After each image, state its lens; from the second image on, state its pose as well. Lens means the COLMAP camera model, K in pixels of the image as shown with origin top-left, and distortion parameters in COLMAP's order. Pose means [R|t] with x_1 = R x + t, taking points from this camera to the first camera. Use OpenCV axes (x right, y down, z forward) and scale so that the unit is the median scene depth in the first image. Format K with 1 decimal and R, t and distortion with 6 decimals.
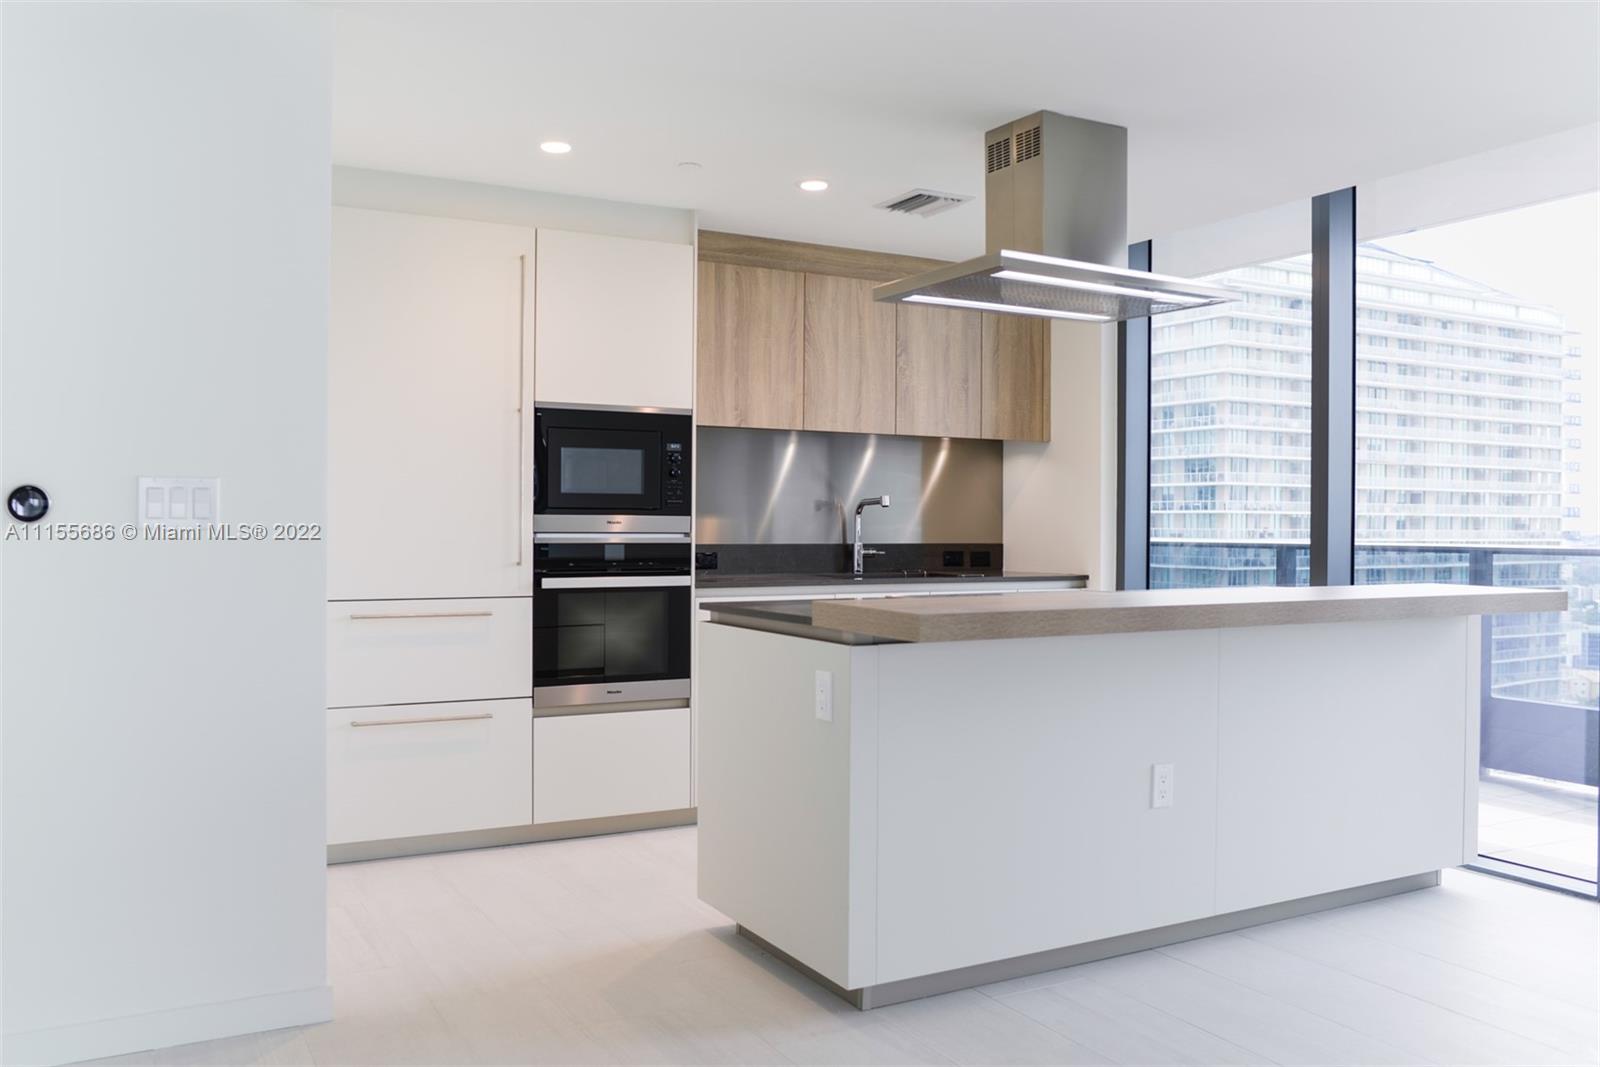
lens RADIAL K [[1287.3, 0, 794.1], [0, 1287.3, 525.7], [0, 0, 1]] dist [-0.079991, 0.072399]
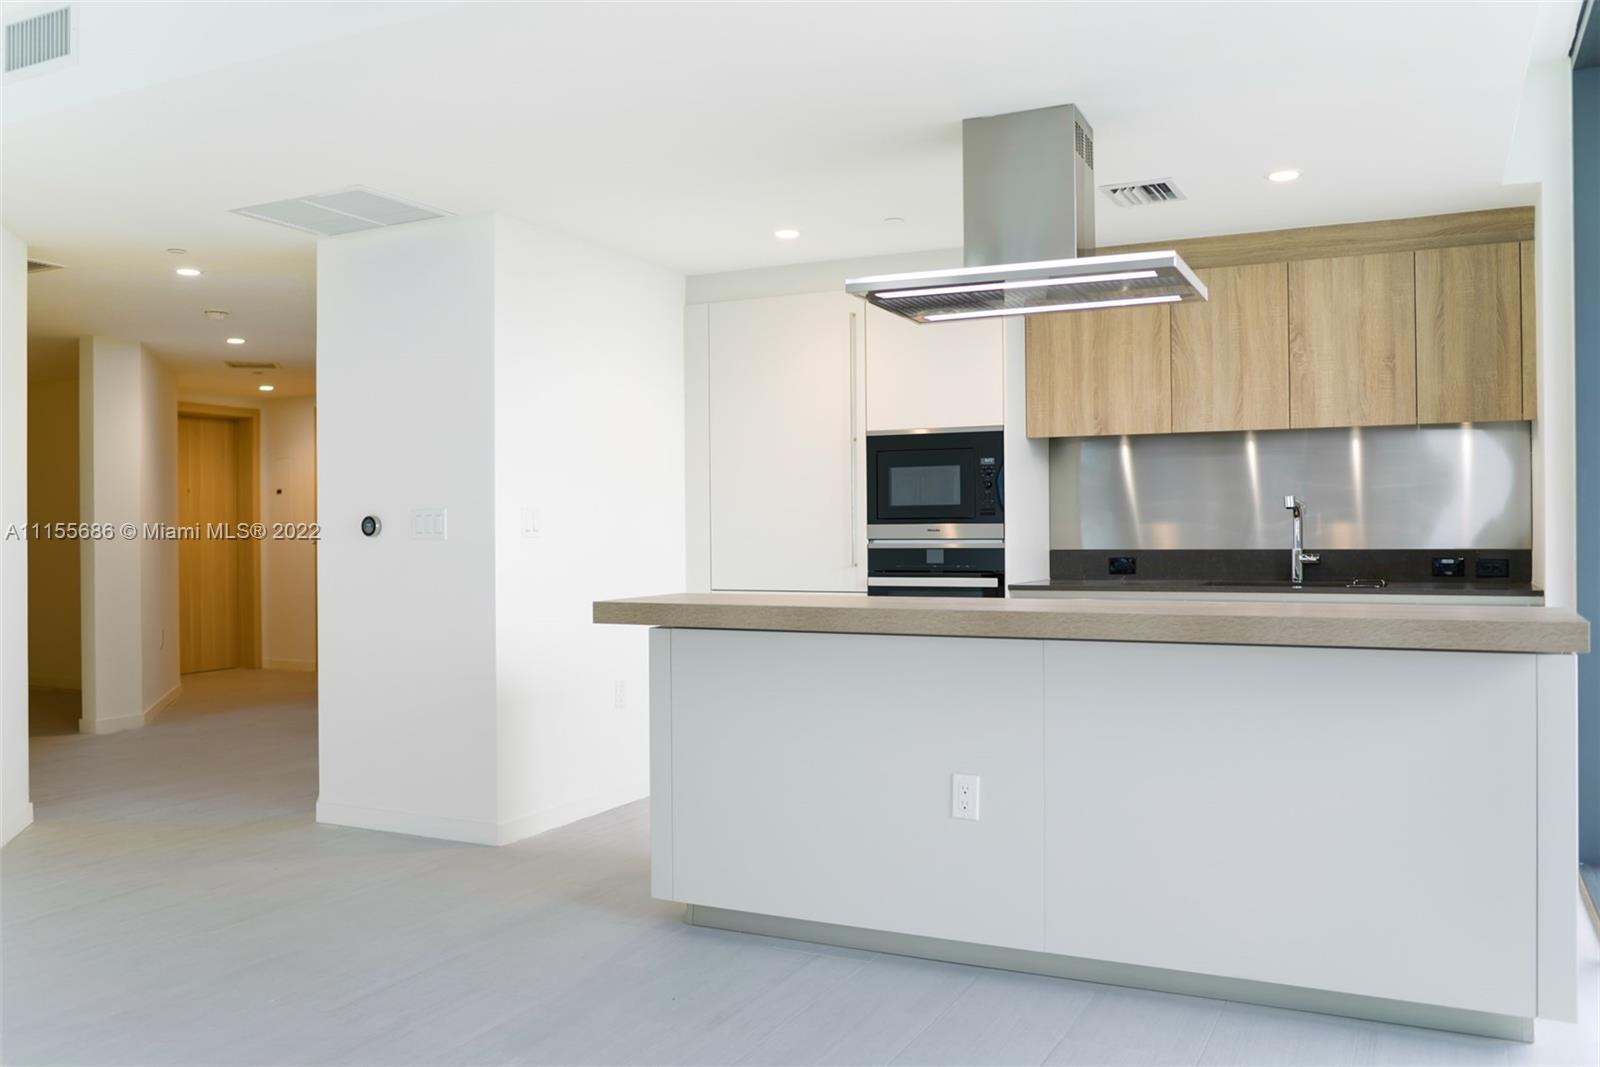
lens RADIAL K [[1287.3, 0, 794.1], [0, 1287.3, 525.7], [0, 0, 1]] dist [-0.079991, 0.072399]
pose [[0.576864, -0.014379, -0.816714, 0.636394], [0.010300, 0.999894, -0.010329, 0.003390], [0.816775, -0.002453, 0.576951, 0.206477]]
